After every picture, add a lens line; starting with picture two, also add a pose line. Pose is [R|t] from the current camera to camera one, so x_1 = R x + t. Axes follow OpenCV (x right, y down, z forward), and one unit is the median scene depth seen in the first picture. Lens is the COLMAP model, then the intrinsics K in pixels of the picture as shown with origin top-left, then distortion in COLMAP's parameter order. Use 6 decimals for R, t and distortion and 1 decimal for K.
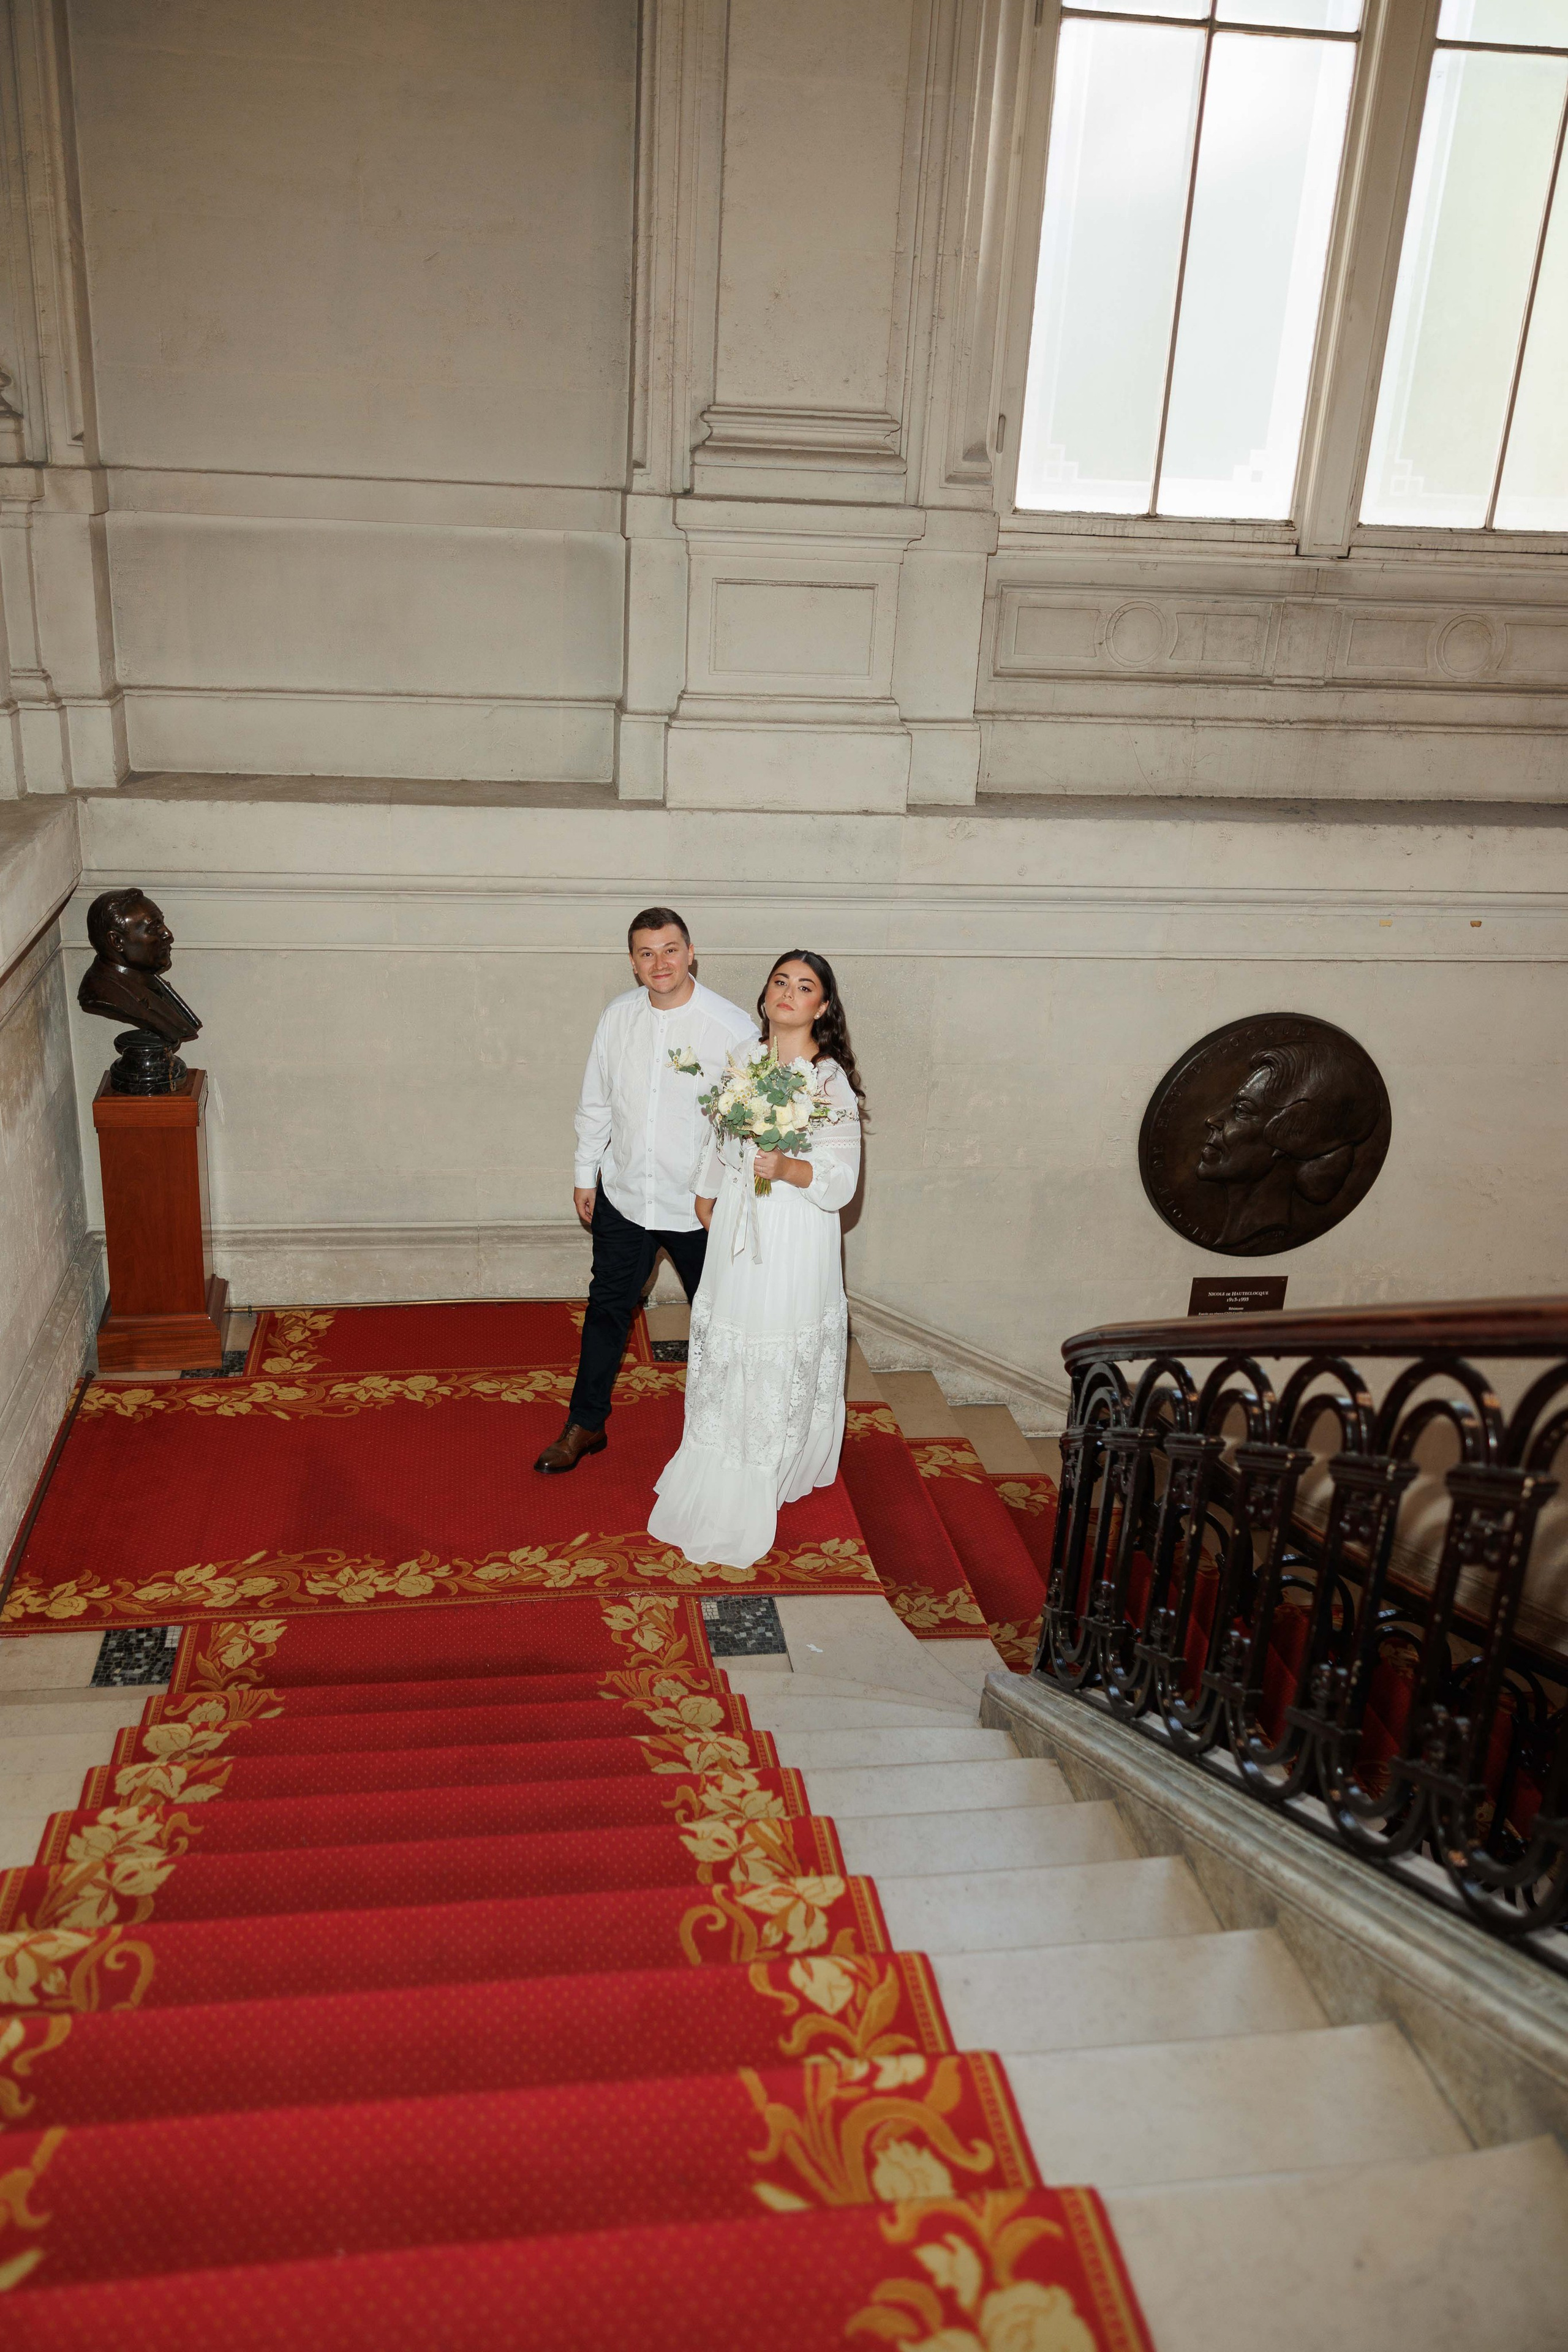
lens RADIAL K [[1845.0, 0, 741.2], [0, 1845.0, 1178.1], [0, 0, 1]] dist [0.039386, -0.040465]
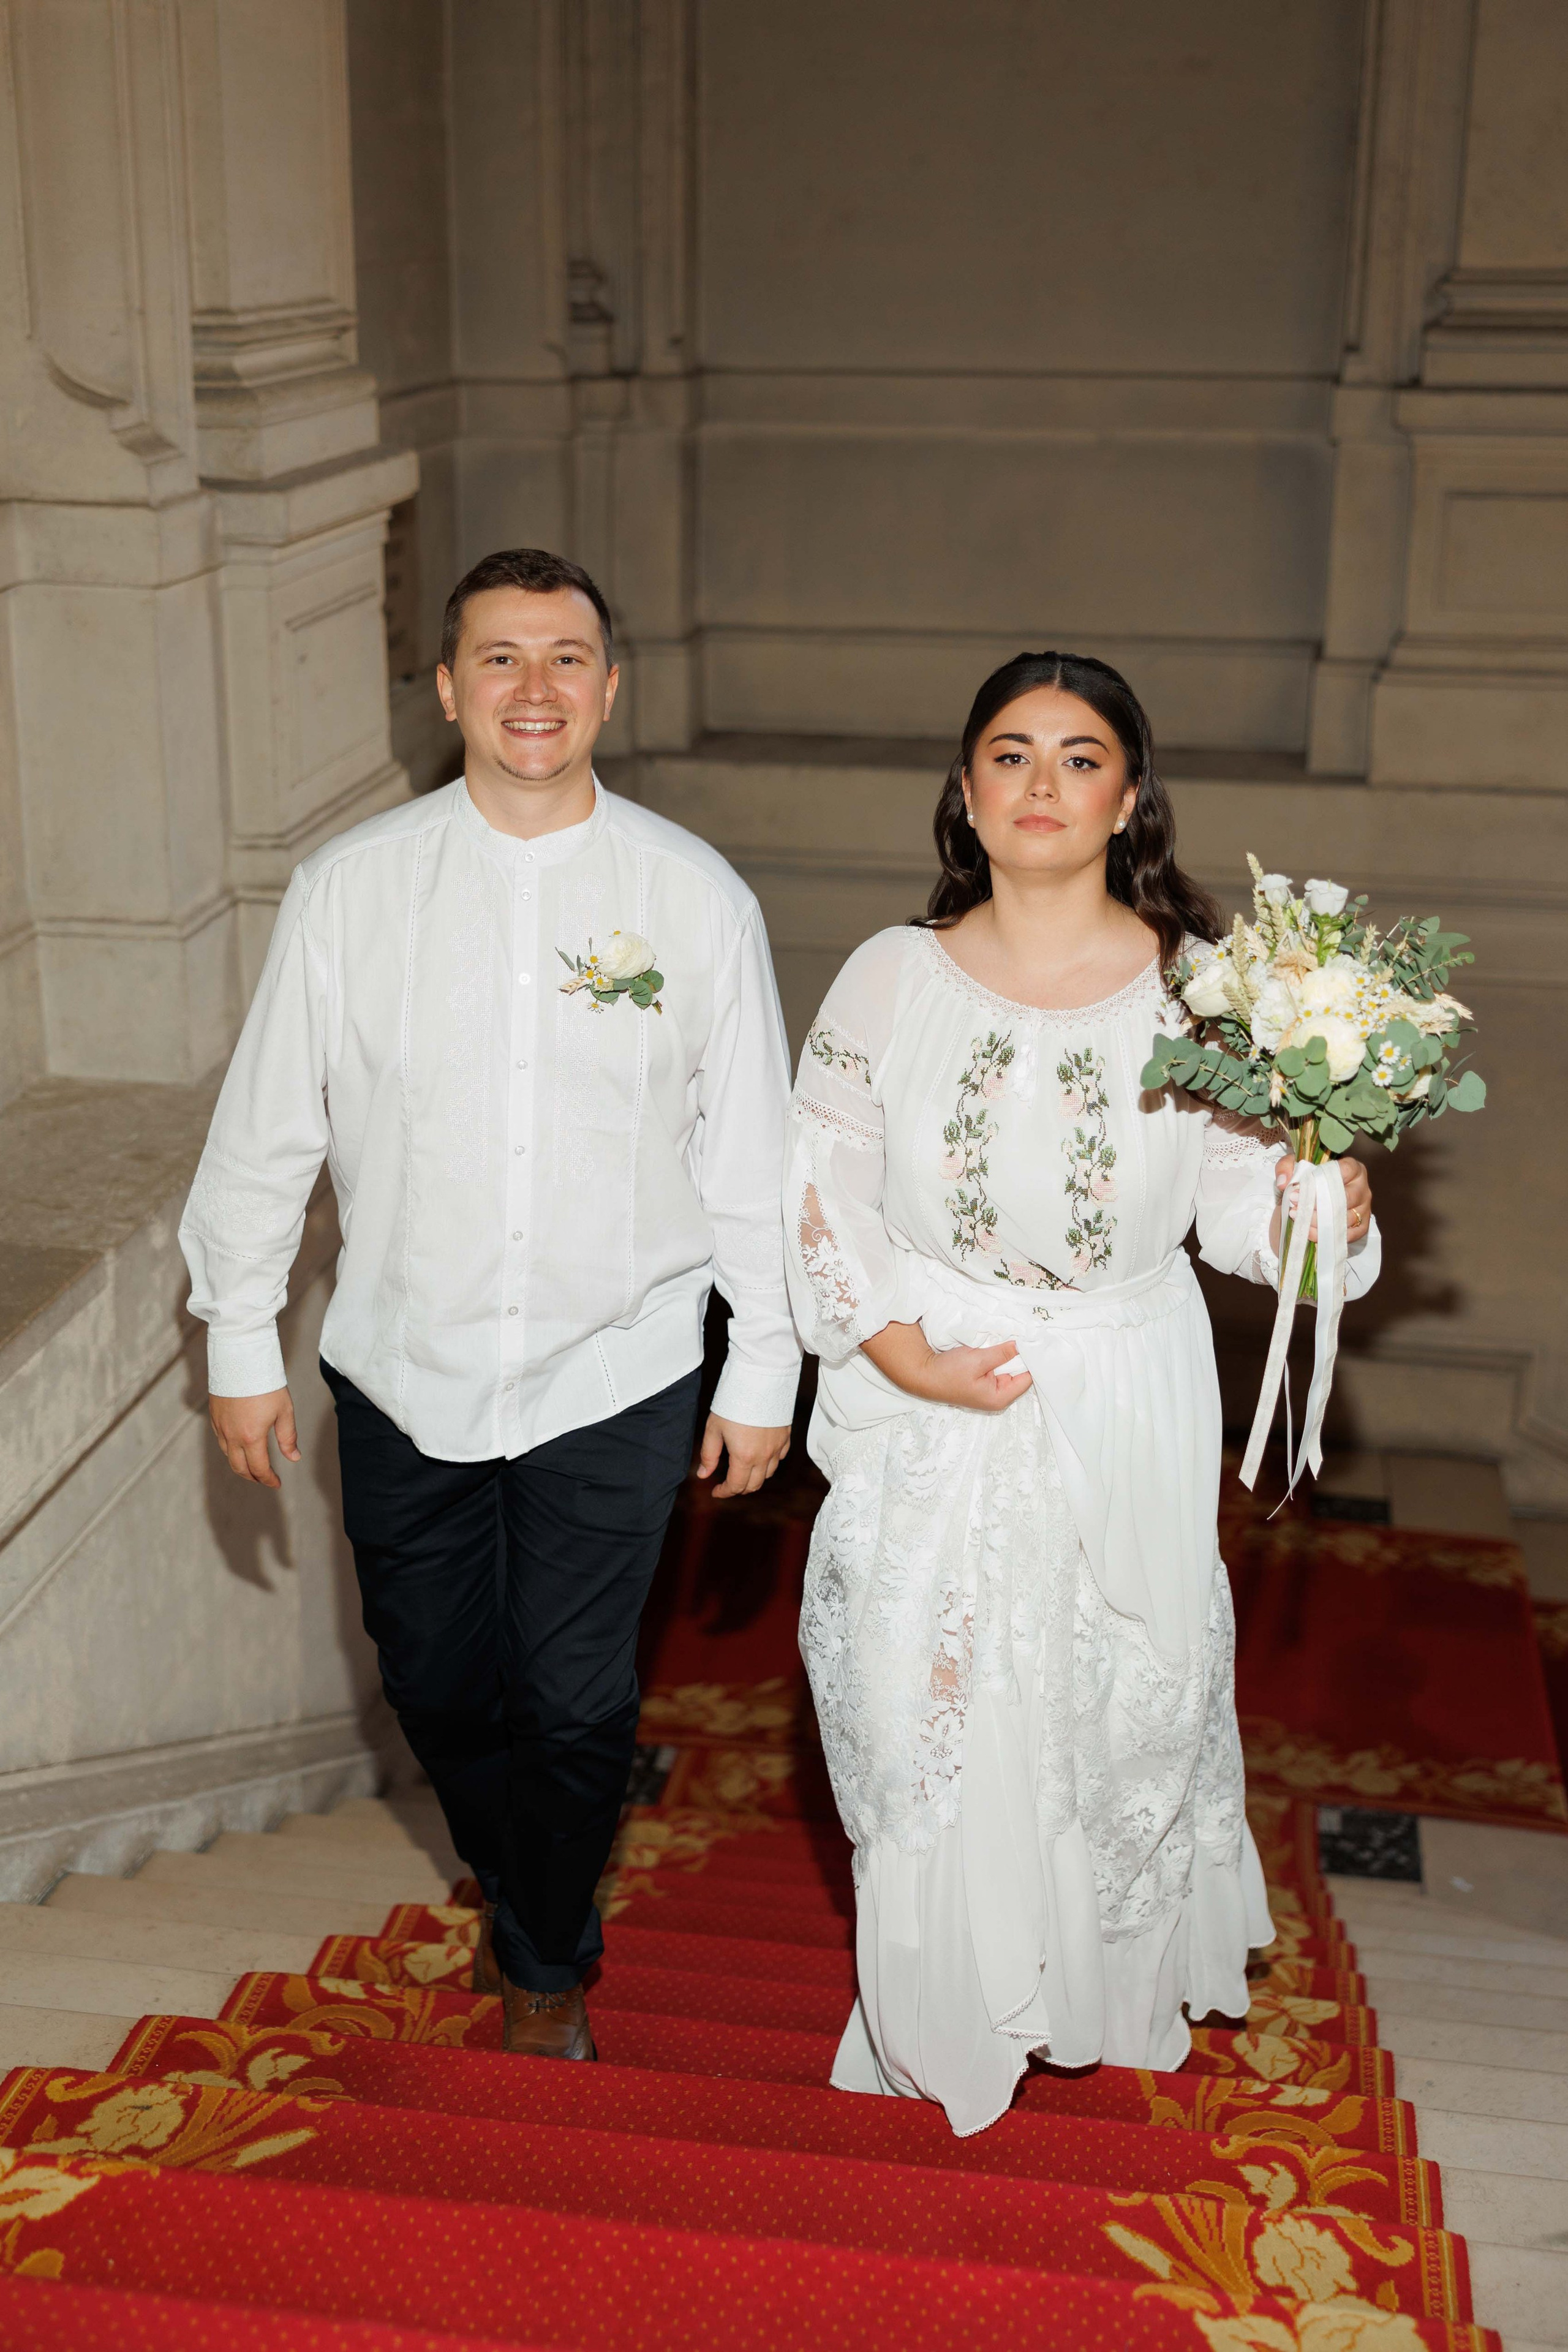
lens RADIAL K [[3006.8, 0, 784.0], [0, 3006.8, 1176.0], [0, 0, 1]] dist [-0.008845, -0.023455]
pose [[0.954399, 0.057069, -0.293028, 0.113575], [-0.074428, 0.996050, -0.048427, 0.042601], [0.289107, 0.068028, 0.954877, -0.266624]]
